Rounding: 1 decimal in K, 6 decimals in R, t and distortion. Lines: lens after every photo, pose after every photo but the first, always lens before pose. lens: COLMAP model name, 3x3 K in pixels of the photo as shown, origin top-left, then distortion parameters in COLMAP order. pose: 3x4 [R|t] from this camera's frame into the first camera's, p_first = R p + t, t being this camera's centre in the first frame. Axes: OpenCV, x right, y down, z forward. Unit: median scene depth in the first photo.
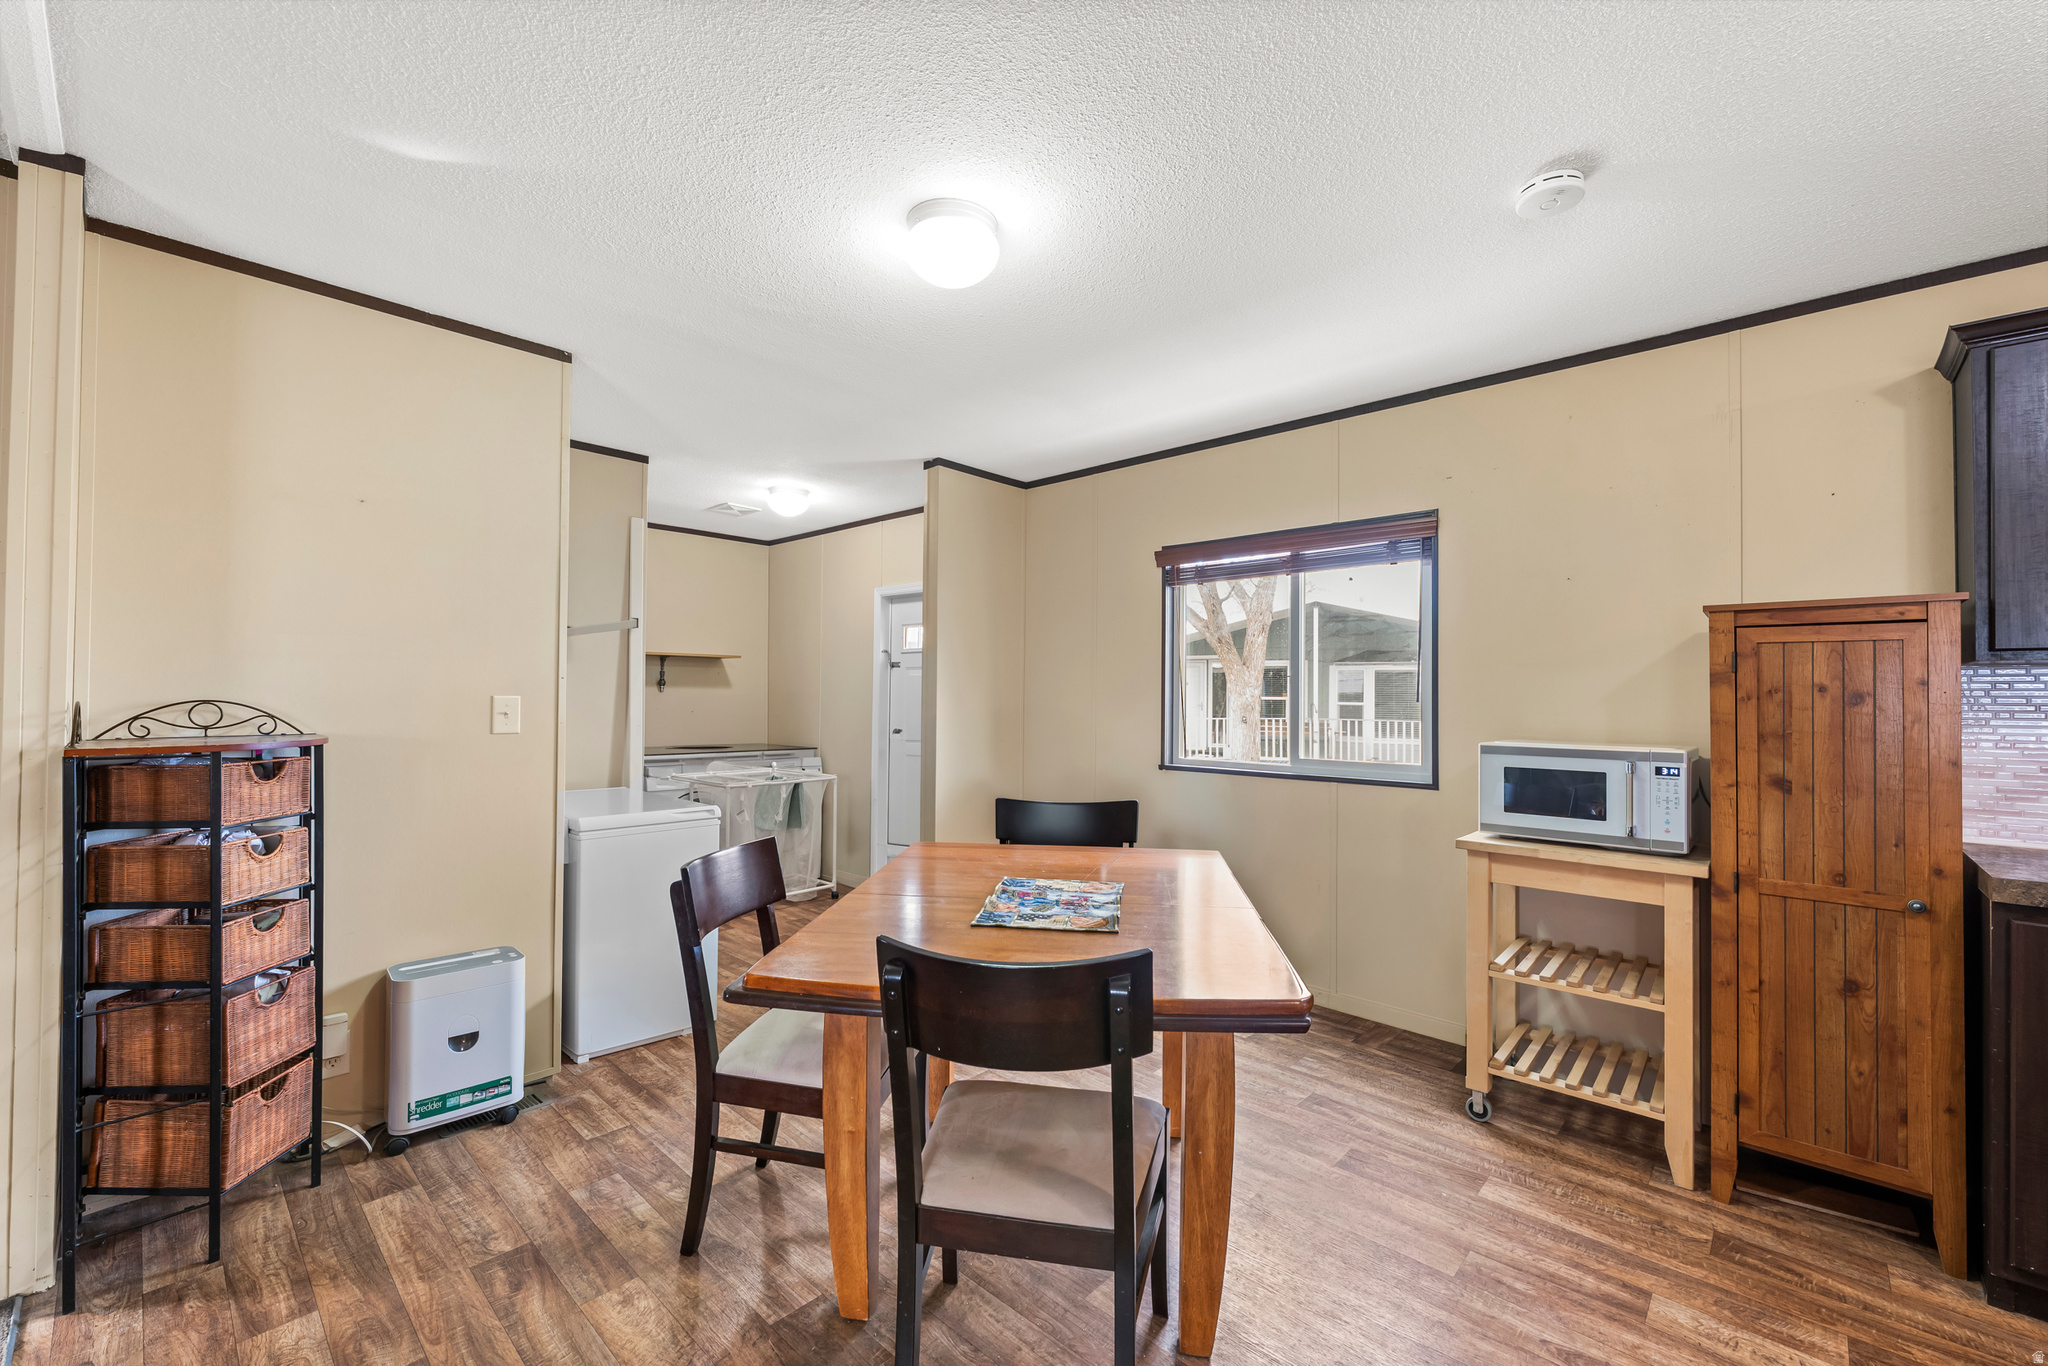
lens RADIAL K [[836.2, 0, 1023.9], [0, 836.2, 687.0], [0, 0, 1]] dist [0.002858, -0.000297]
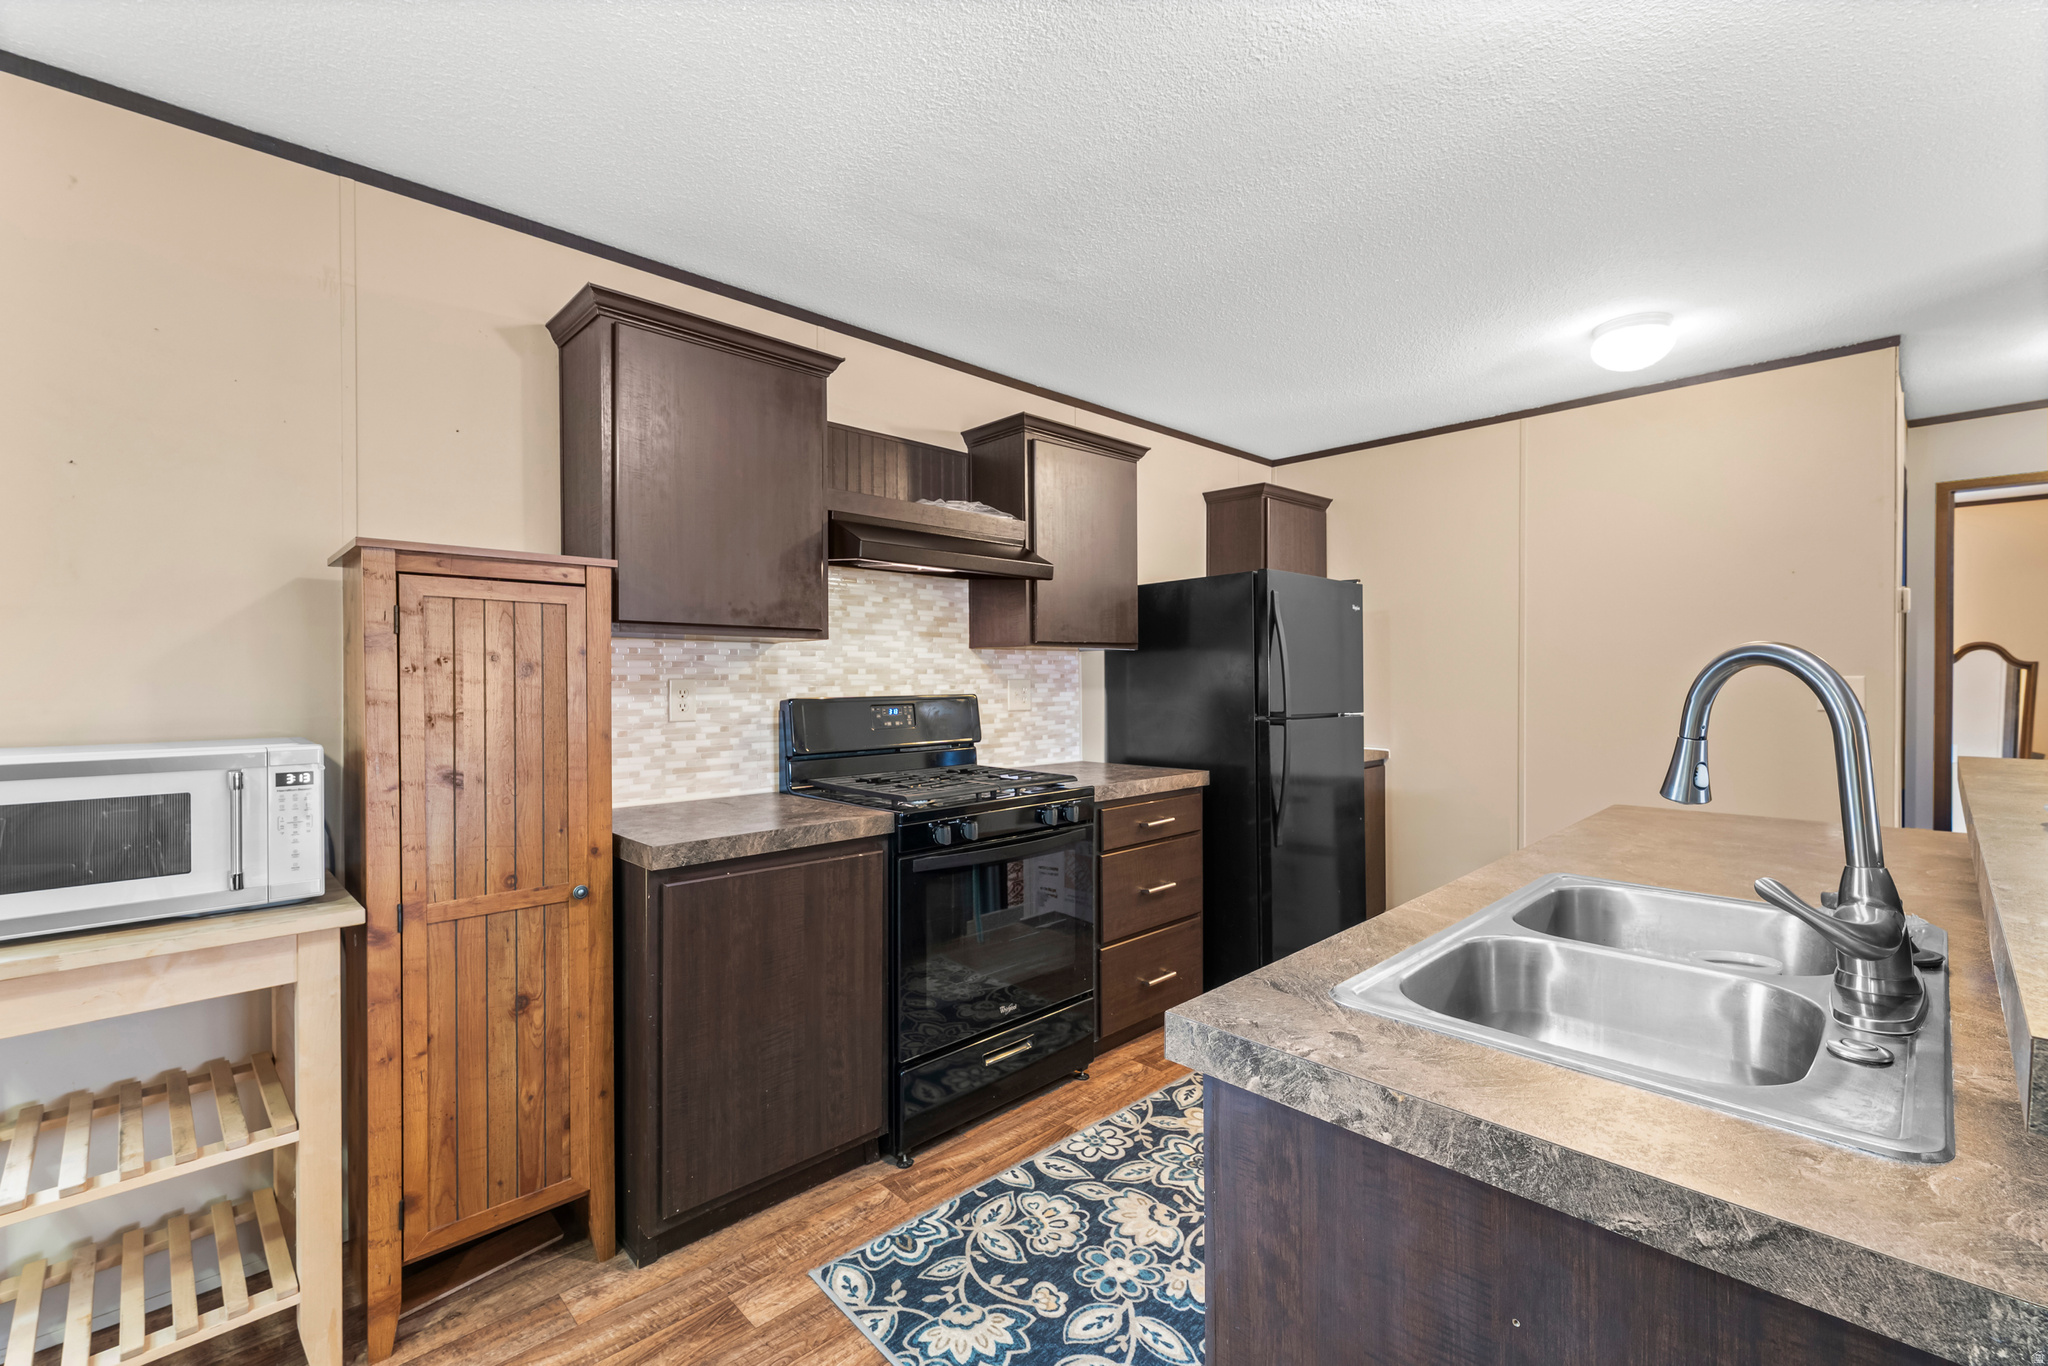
lens RADIAL K [[873.2, 0, 1024.3], [0, 873.2, 678.0], [0, 0, 1]] dist [-0.002608, 0.000112]
pose [[0.049191, -0.013488, 0.998698, 0.115036], [-0.012713, 0.999819, 0.014129, 0.003669], [-0.998708, -0.013392, 0.049011, 0.427098]]
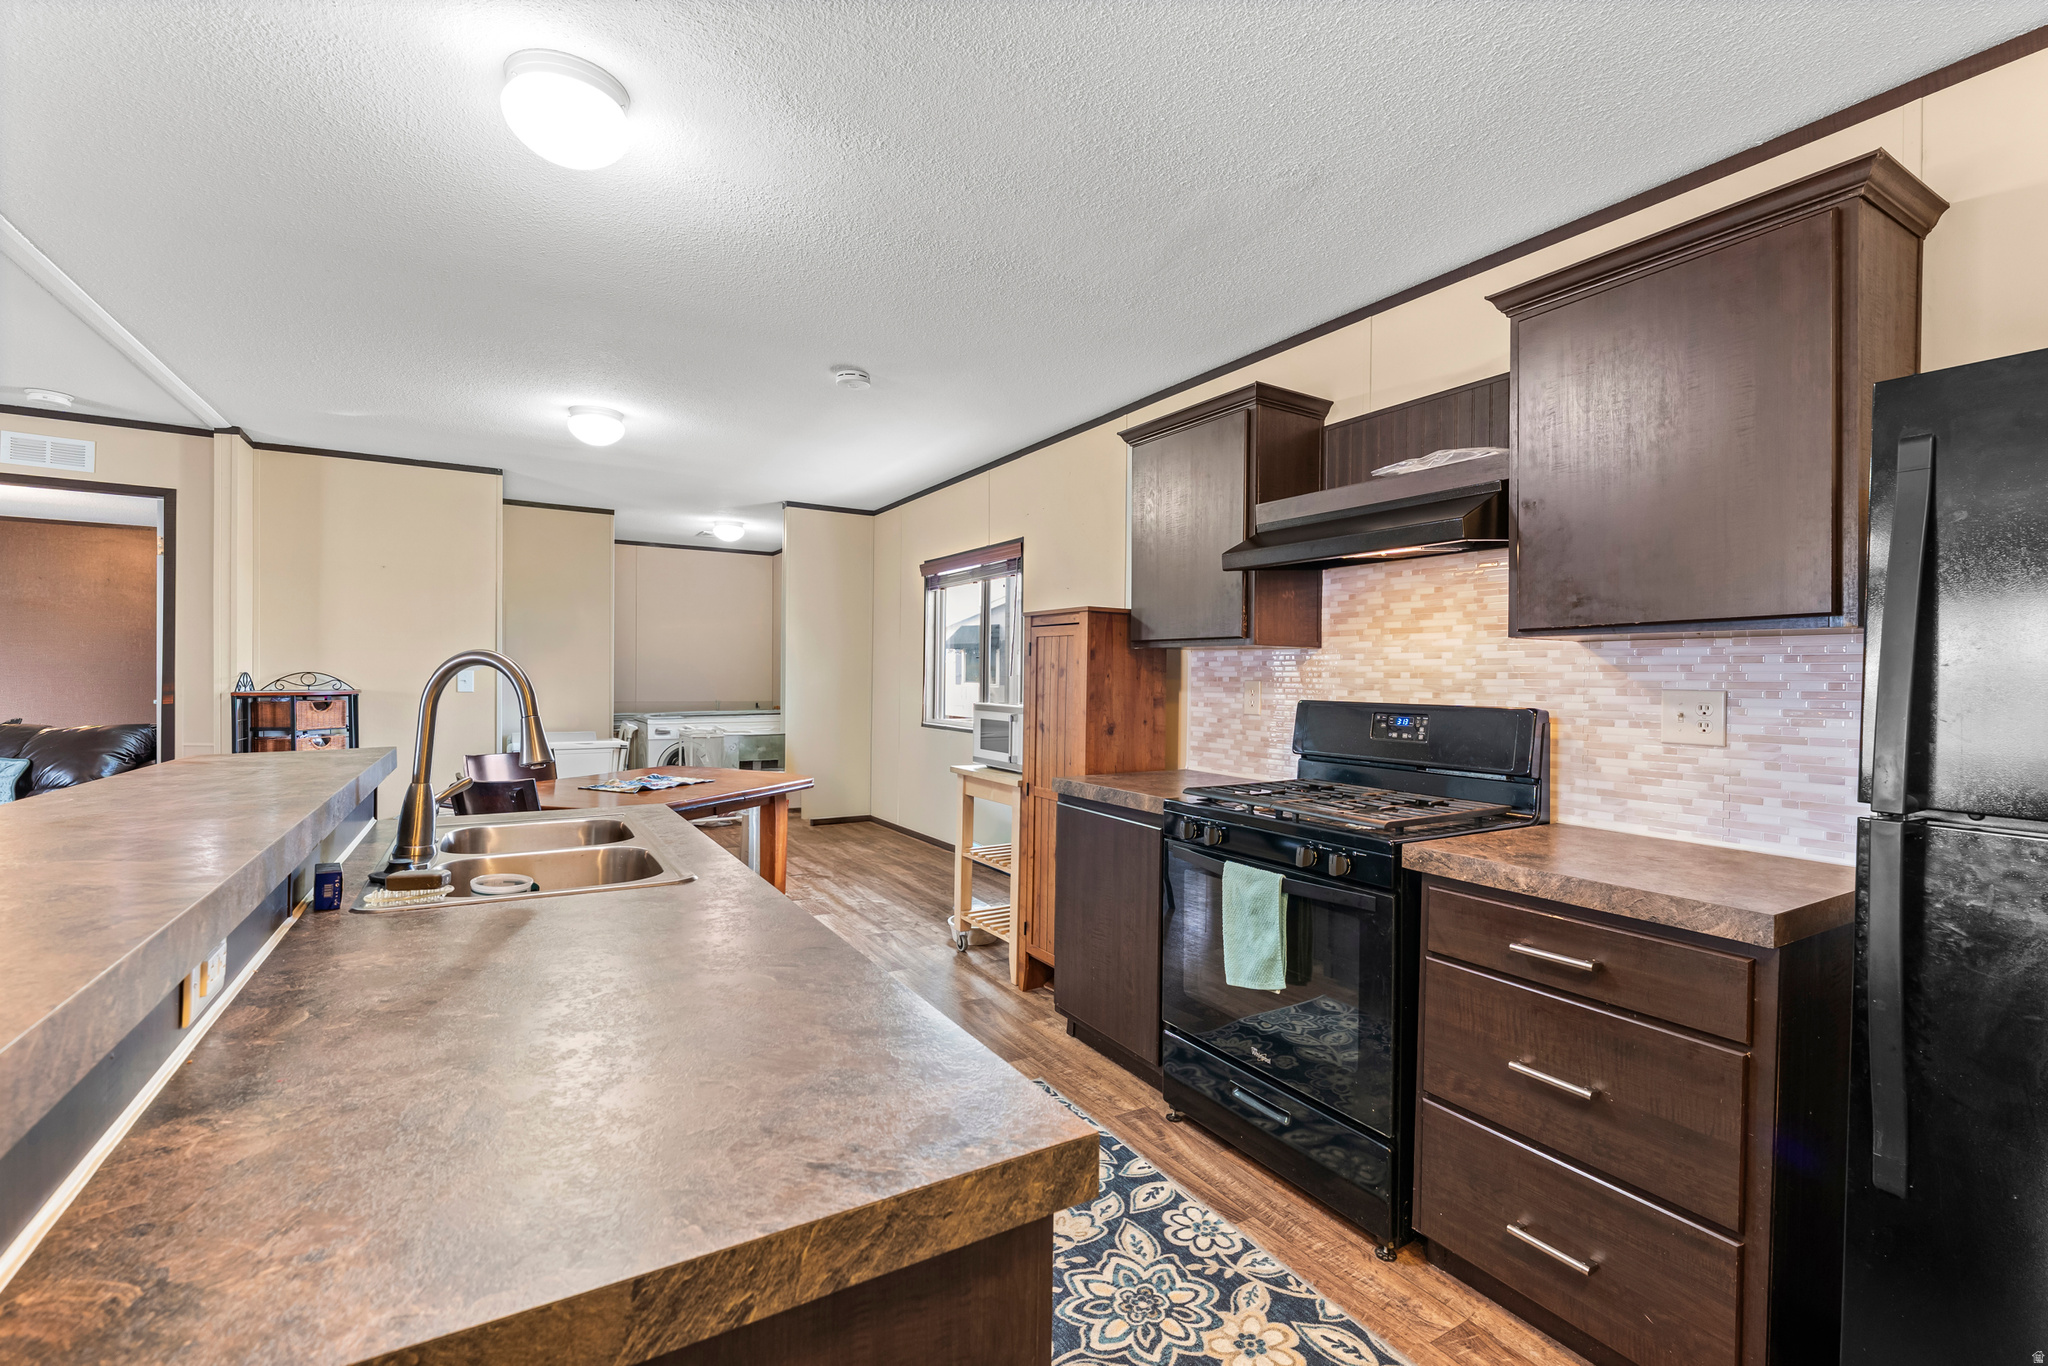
lens RADIAL K [[873.2, 0, 1018.6], [0, 873.2, 691.0], [0, 0, 1]] dist [-0.002608, 0.000112]
pose [[0.962620, 0.007553, -0.270750, 1.311458], [-0.000165, 0.999627, 0.027299, 0.004759], [0.270856, -0.026233, 0.962262, -0.586945]]
